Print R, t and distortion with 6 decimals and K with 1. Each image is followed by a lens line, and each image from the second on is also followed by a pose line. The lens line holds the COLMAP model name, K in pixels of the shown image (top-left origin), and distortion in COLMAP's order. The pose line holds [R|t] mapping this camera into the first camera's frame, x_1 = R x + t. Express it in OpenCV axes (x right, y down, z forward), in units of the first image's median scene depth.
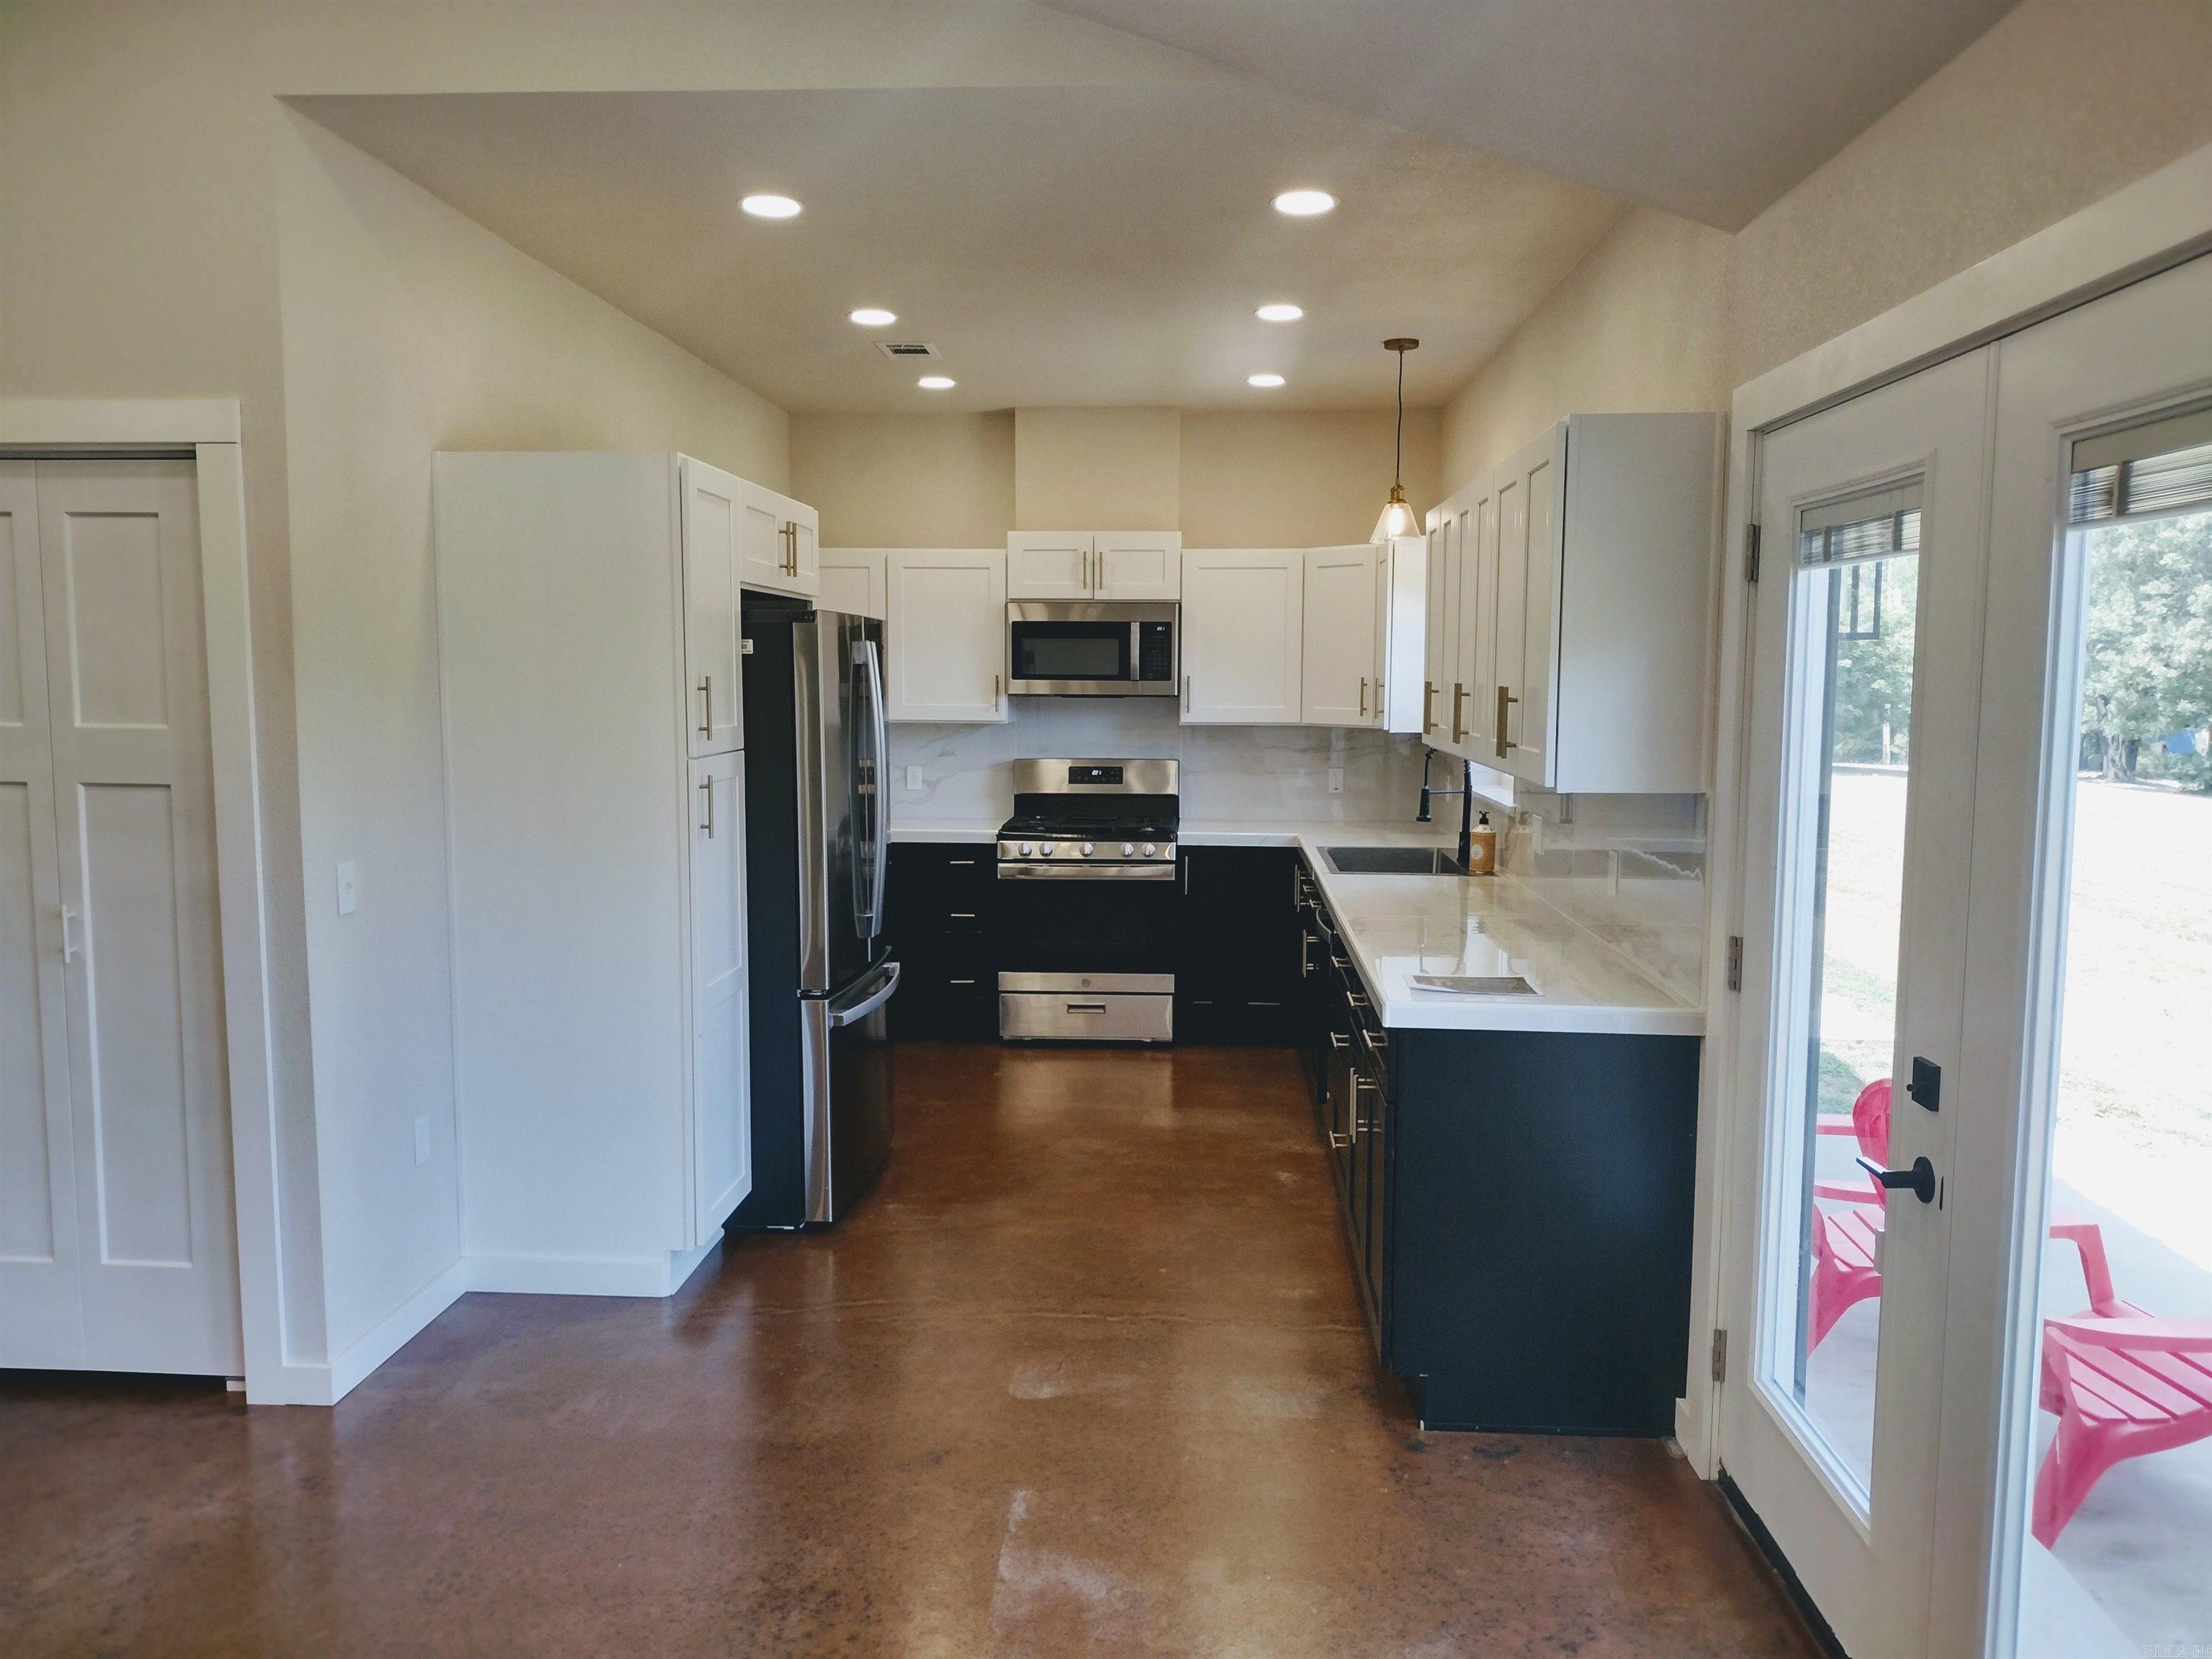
lens RADIAL K [[1648.6, 0, 1100.4], [0, 1648.6, 823.2], [0, 0, 1]] dist [0.053563, -0.070343]
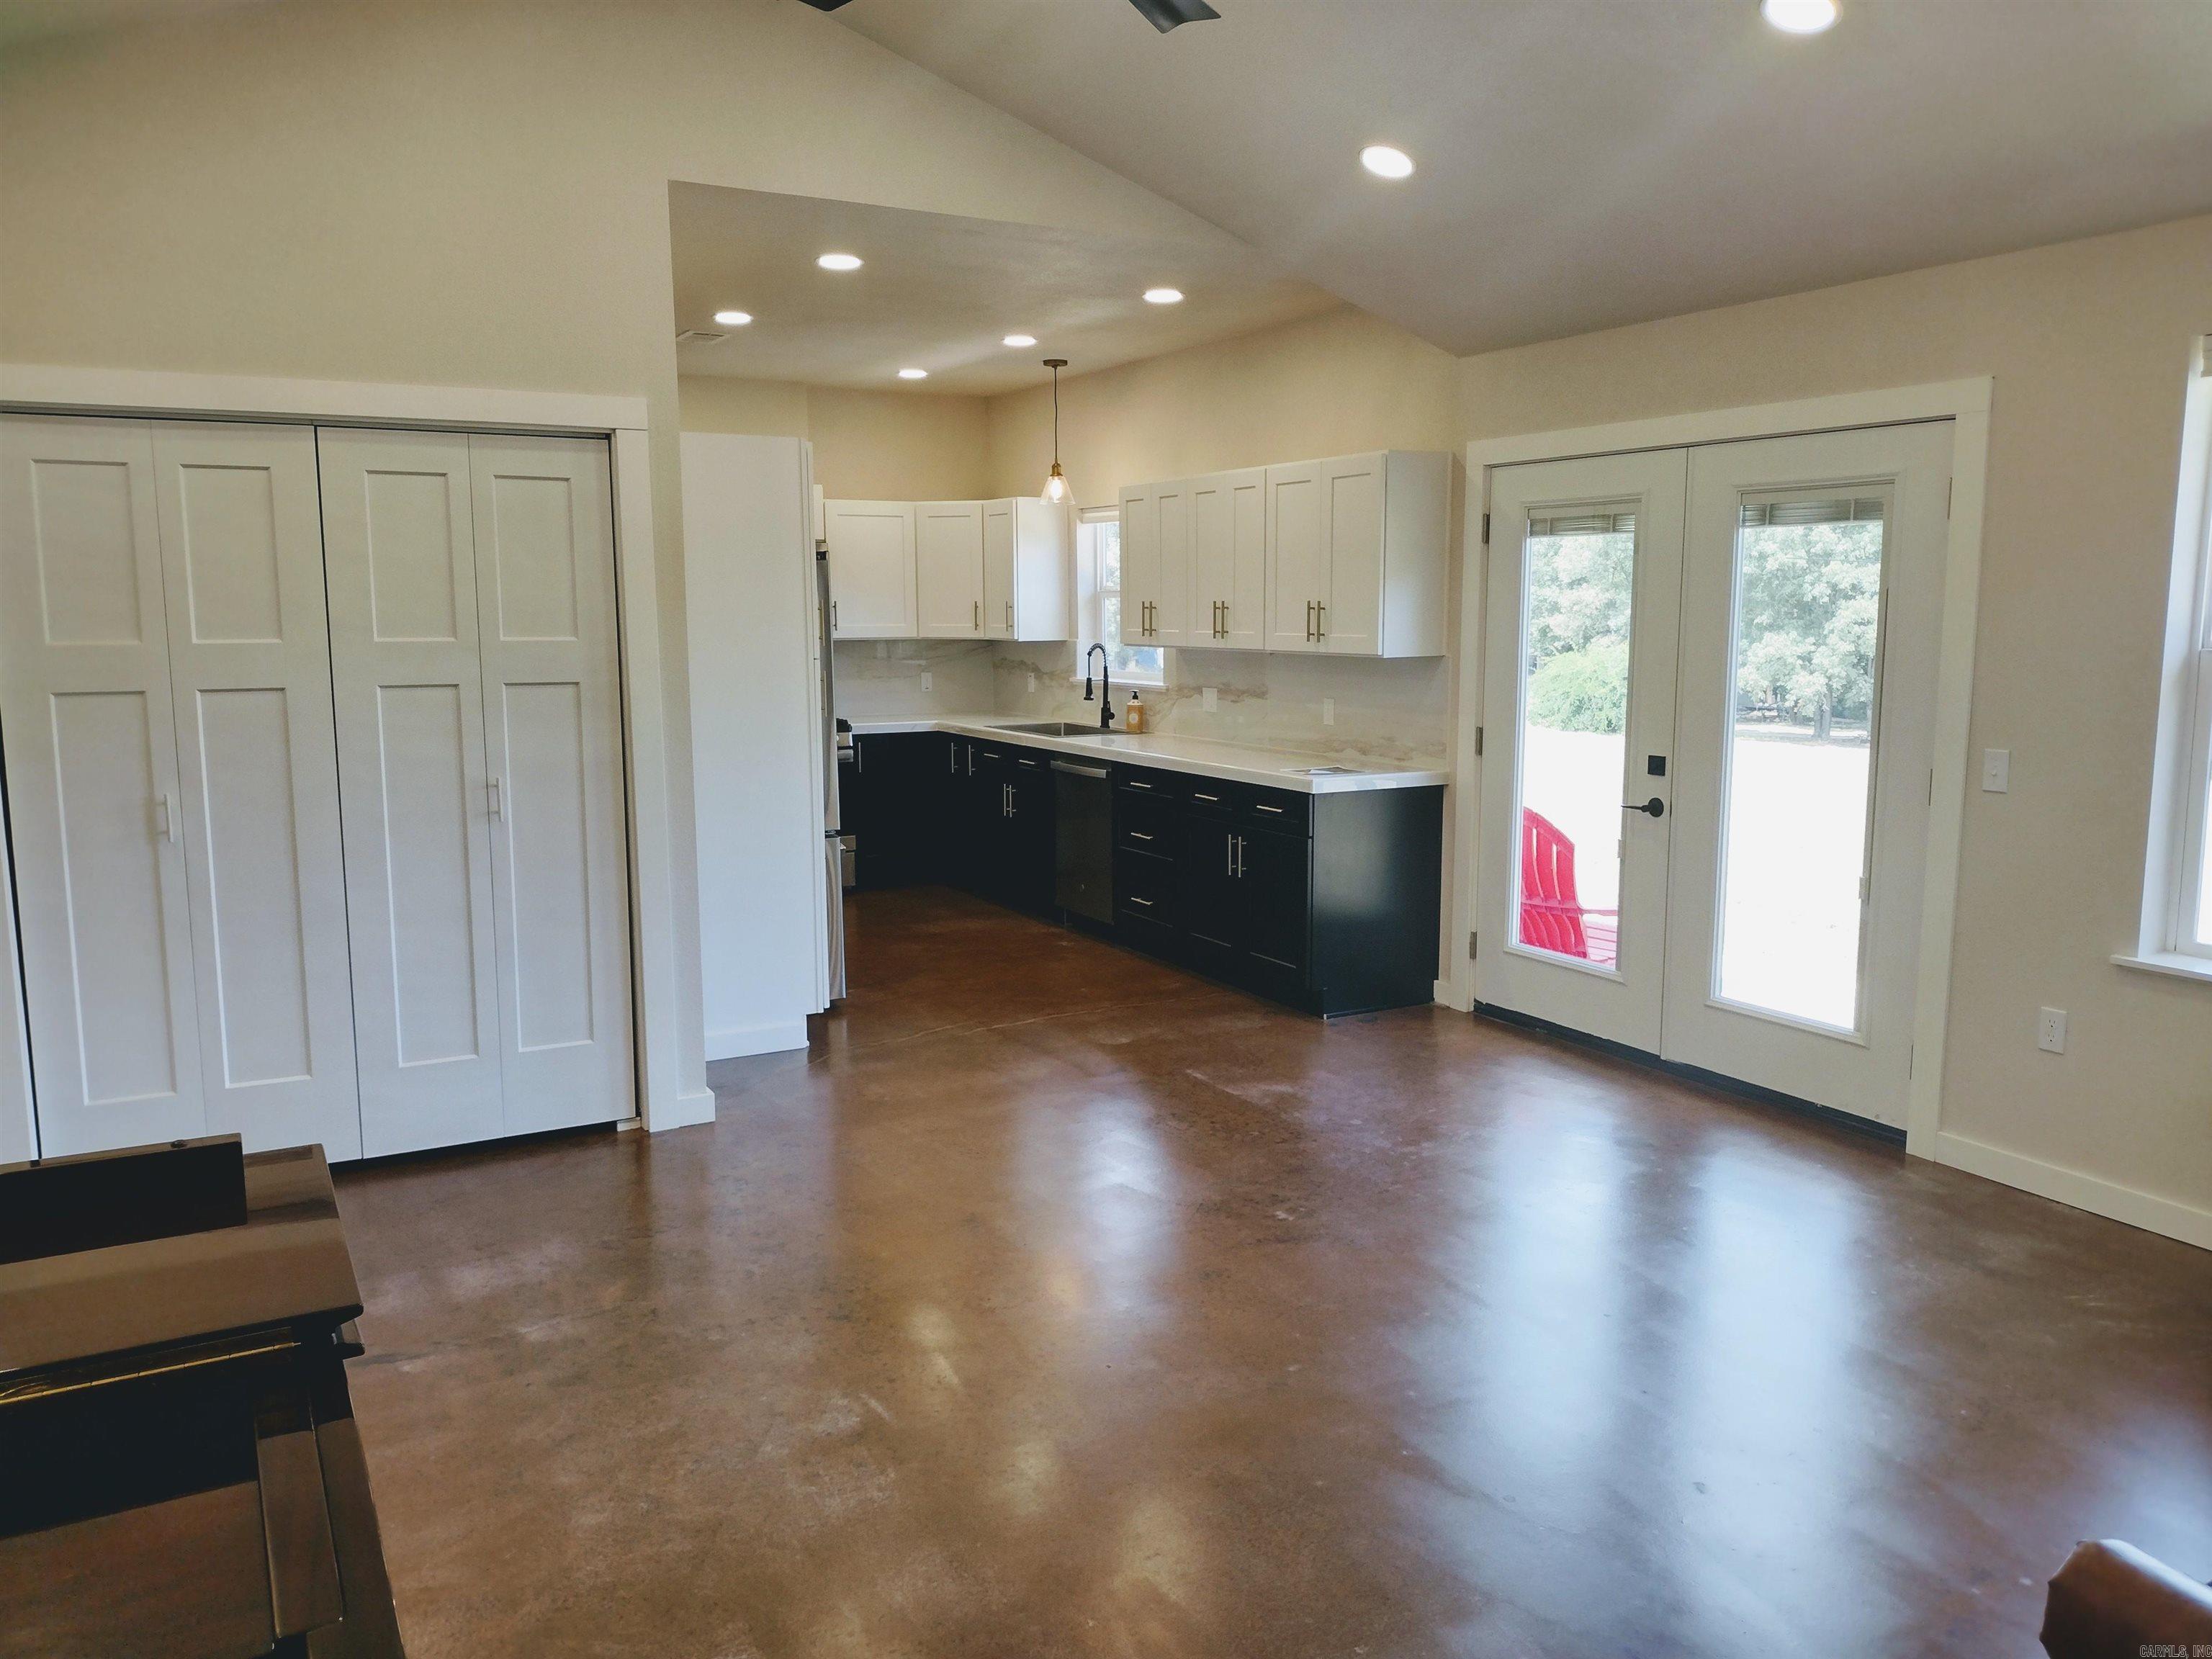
lens RADIAL K [[1648.6, 0, 1090.1], [0, 1648.6, 830.4], [0, 0, 1]] dist [0.053563, -0.070343]
pose [[0.843737, -0.083078, 0.530289, -0.902238], [0.059430, 0.996334, 0.061533, 0.037202], [-0.533457, -0.020403, 0.845581, -0.344411]]
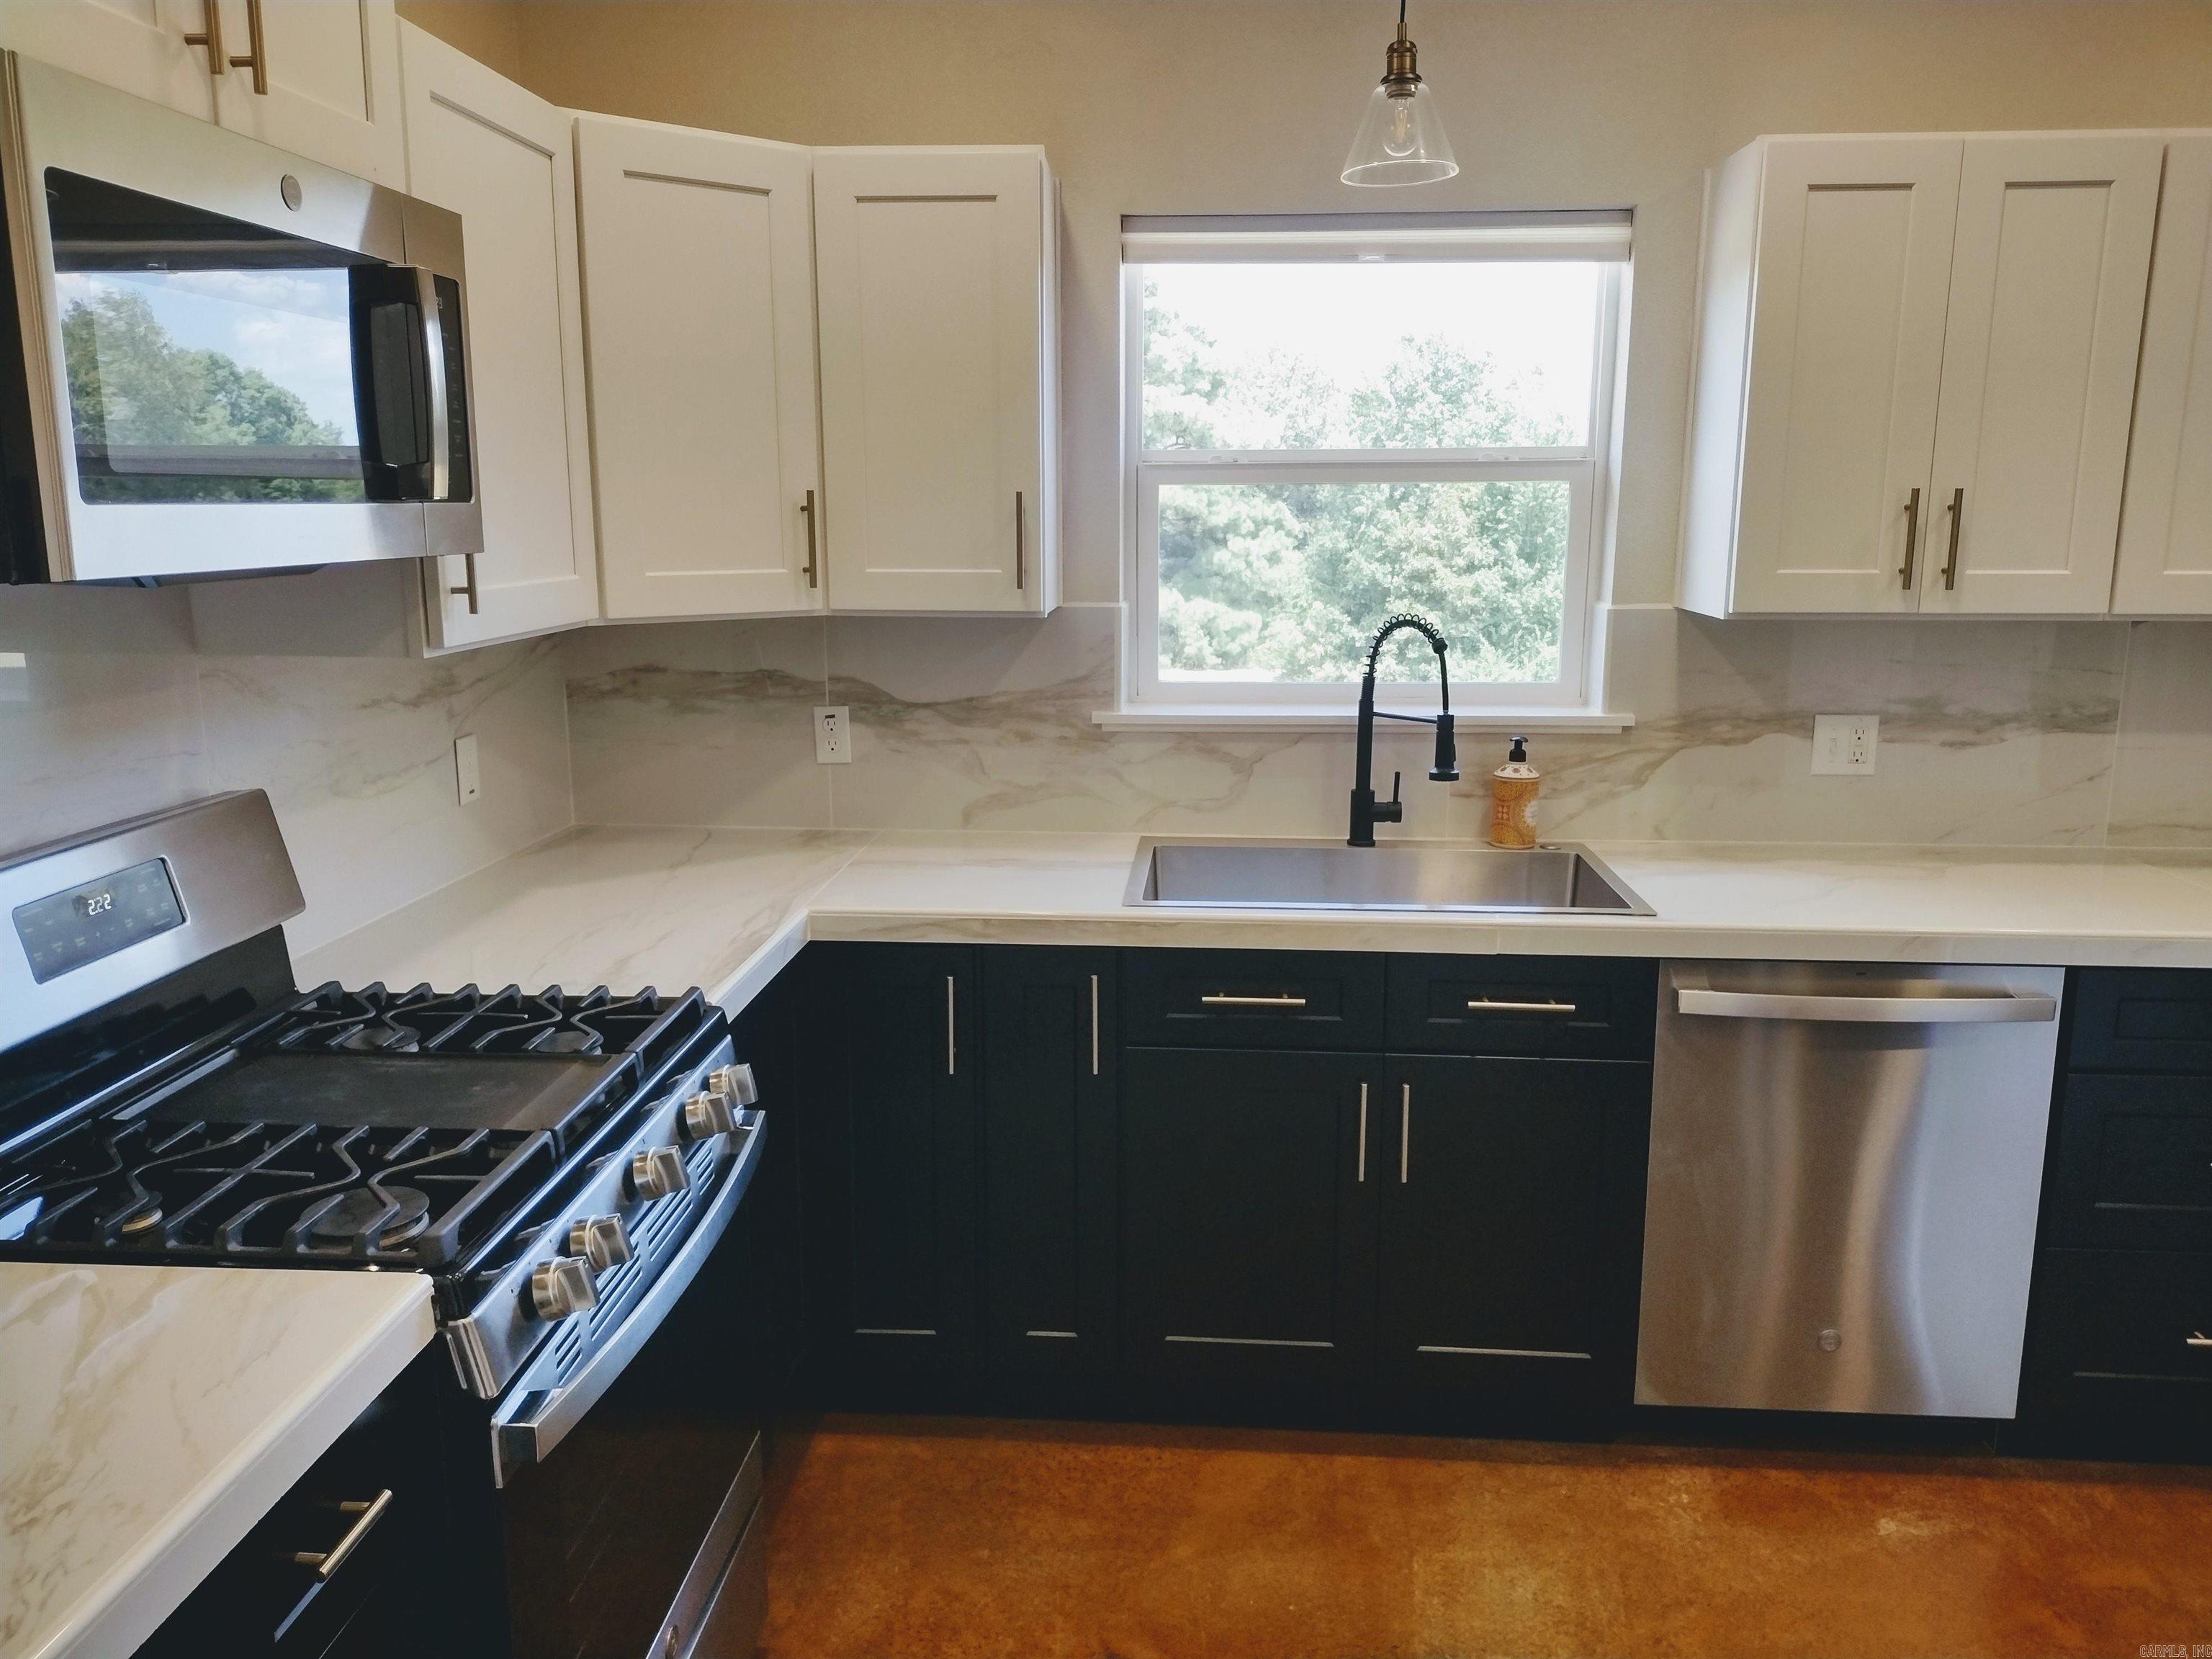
lens RADIAL K [[1648.6, 0, 1103.9], [0, 1648.6, 825.8], [0, 0, 1]] dist [0.053563, -0.070343]
pose [[0.003229, -0.199616, 0.979869, -0.465155], [0.095336, 0.975472, 0.198407, -0.151525], [-0.995440, 0.092776, 0.022181, 1.714536]]
